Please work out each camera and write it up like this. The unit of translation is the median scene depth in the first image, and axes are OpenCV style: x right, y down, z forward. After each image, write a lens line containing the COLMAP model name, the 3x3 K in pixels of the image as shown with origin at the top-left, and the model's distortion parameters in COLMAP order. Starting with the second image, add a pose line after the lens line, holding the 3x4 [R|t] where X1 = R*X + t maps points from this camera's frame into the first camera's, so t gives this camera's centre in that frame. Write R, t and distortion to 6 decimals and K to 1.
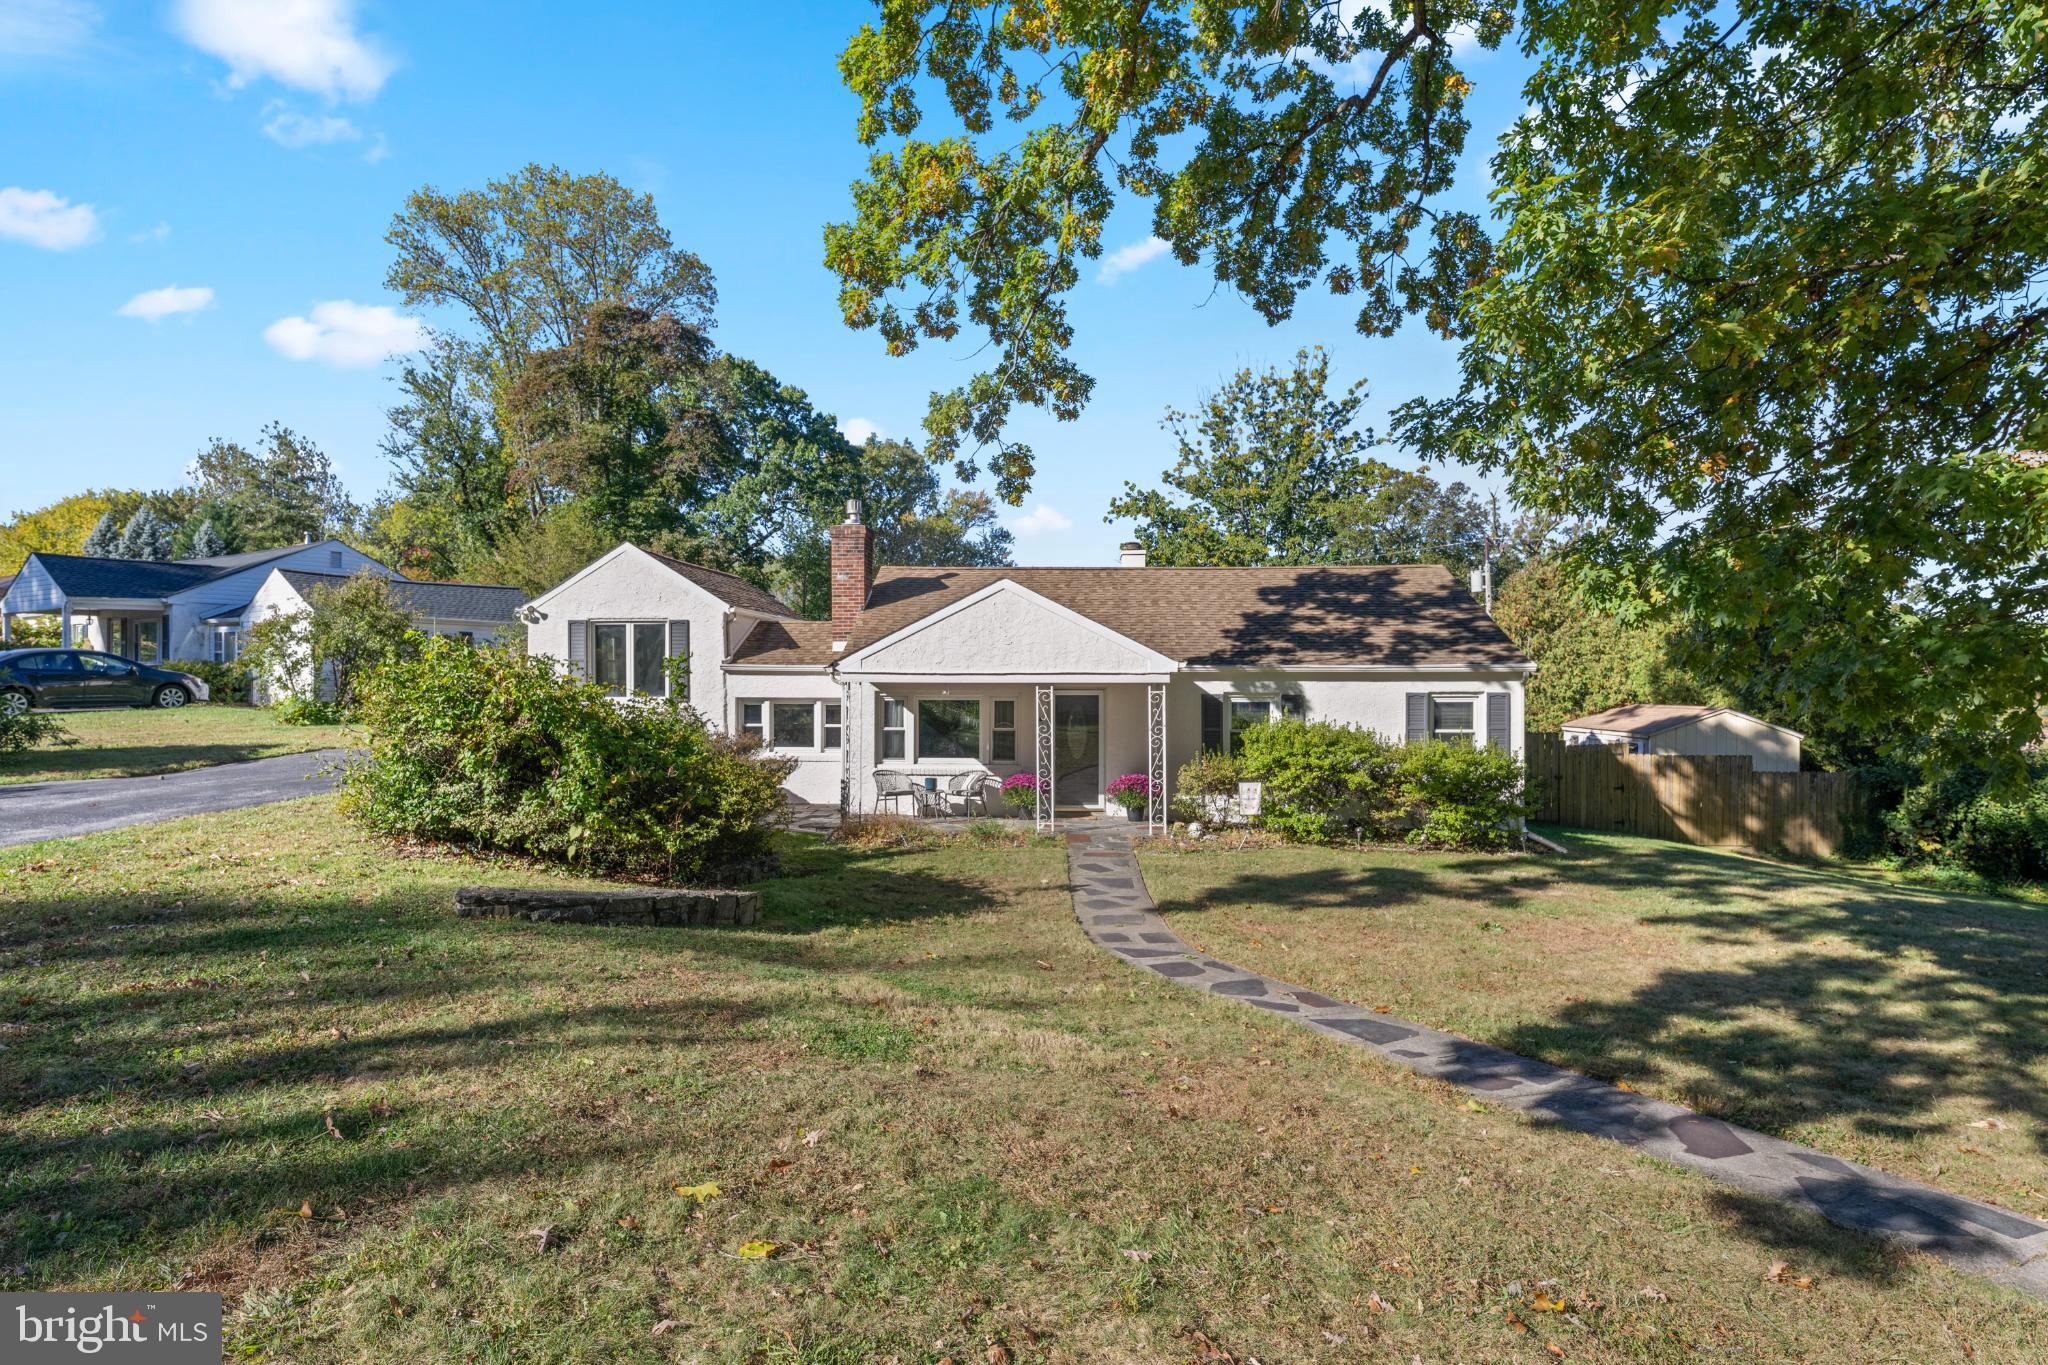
lens RADIAL K [[1060.2, 0, 1017.2], [0, 1060.2, 690.1], [0, 0, 1]] dist [-0.002655, -0.000856]
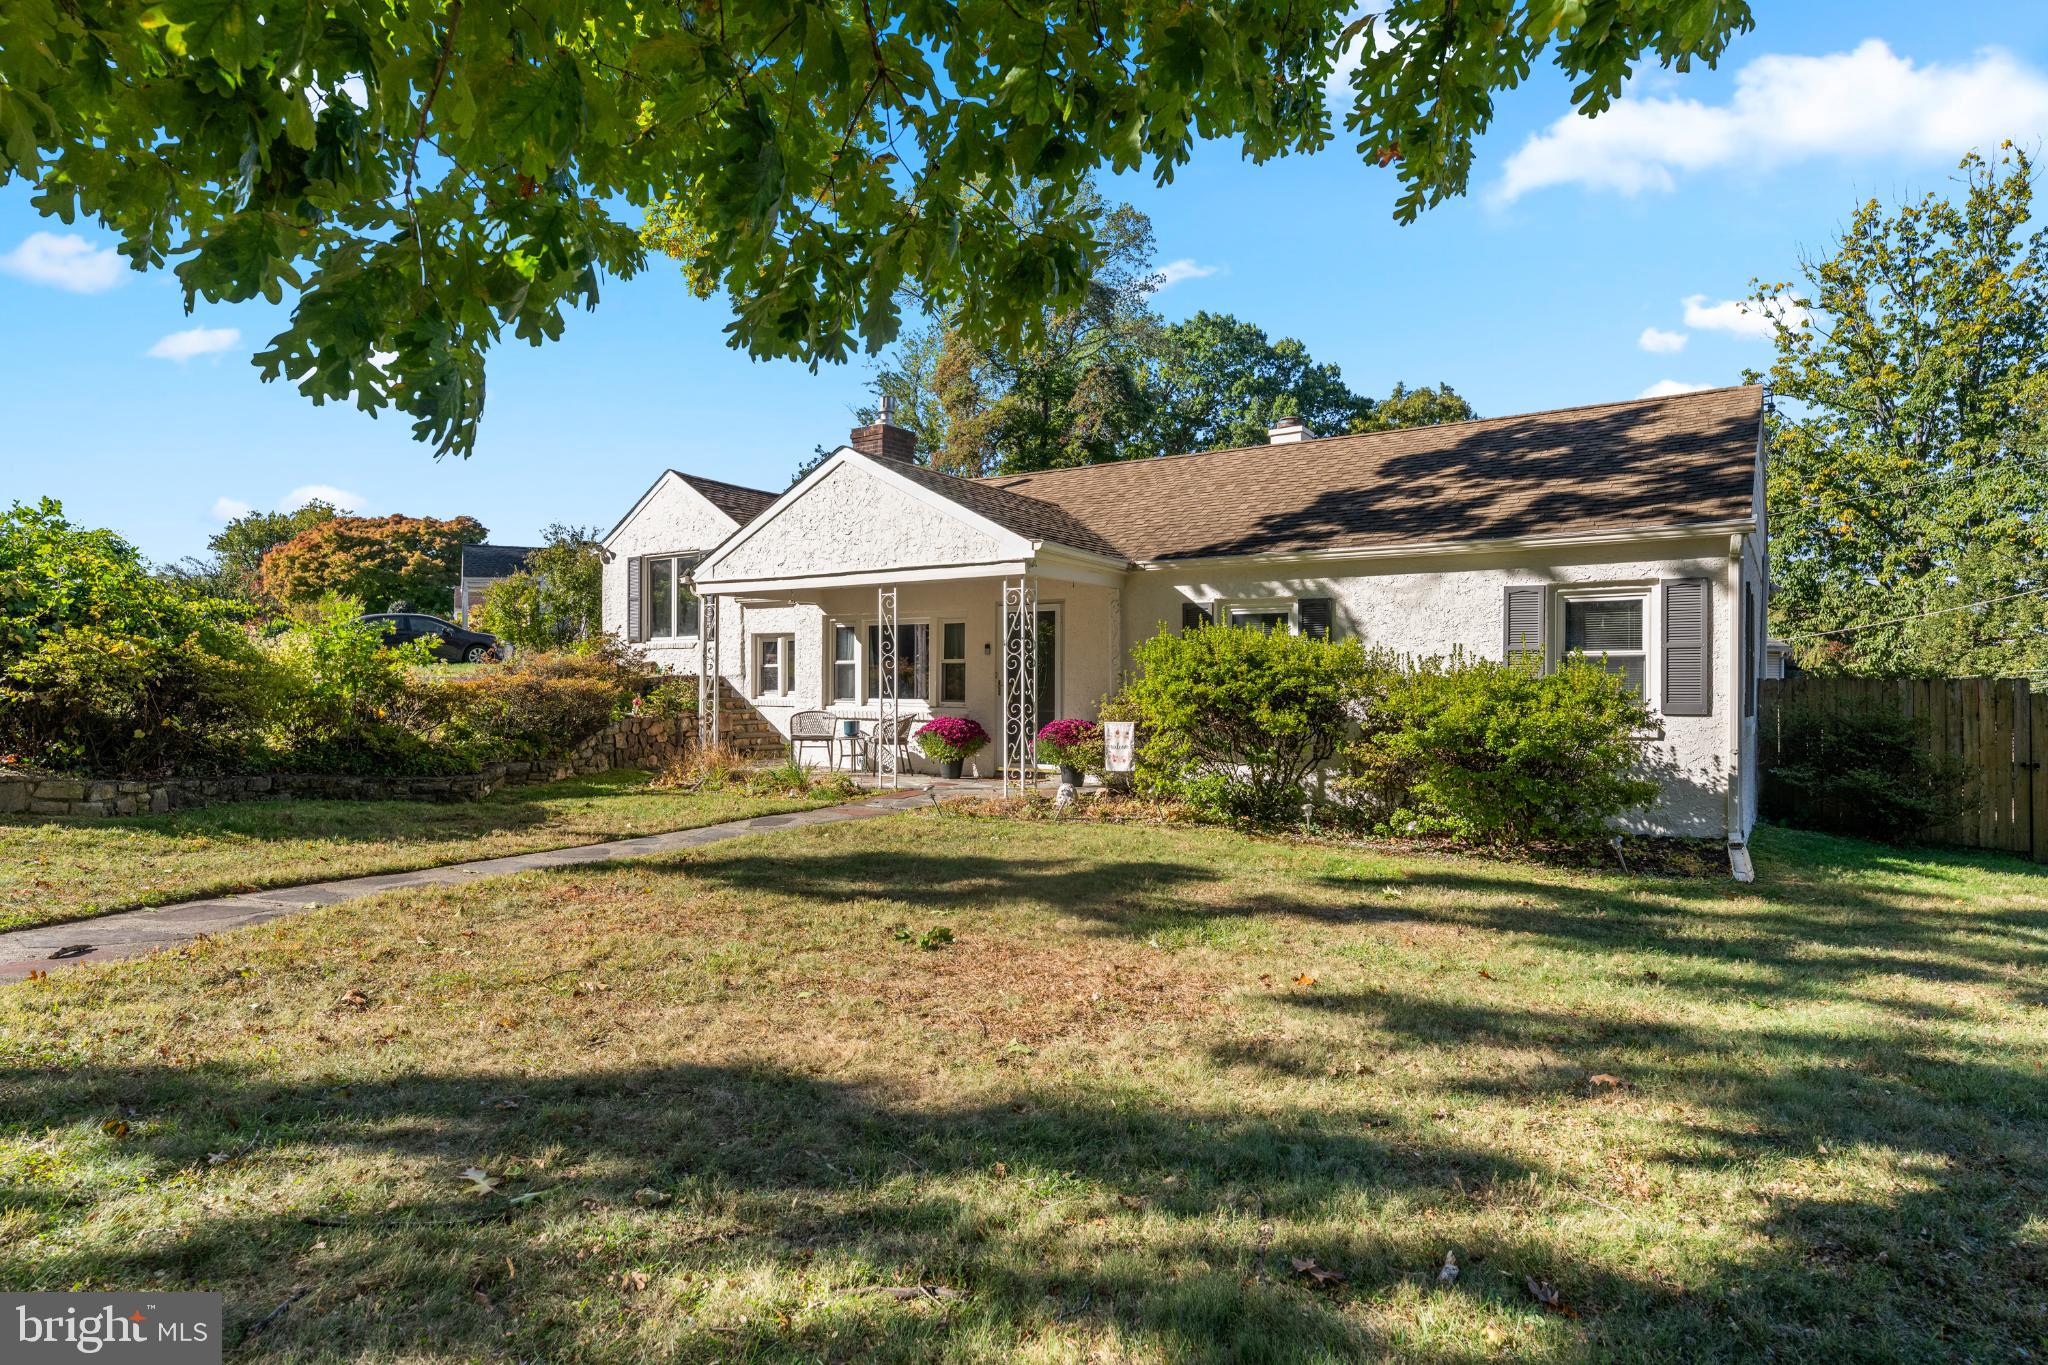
lens RADIAL K [[1155.0, 0, 1014.8], [0, 1155.0, 686.1], [0, 0, 1]] dist [-0.001817, -0.000370]
pose [[0.856969, 0.001219, -0.515366, 0.262179], [-0.006793, 0.999937, -0.008931, 0.036061], [0.515323, 0.011154, 0.856923, 0.184864]]
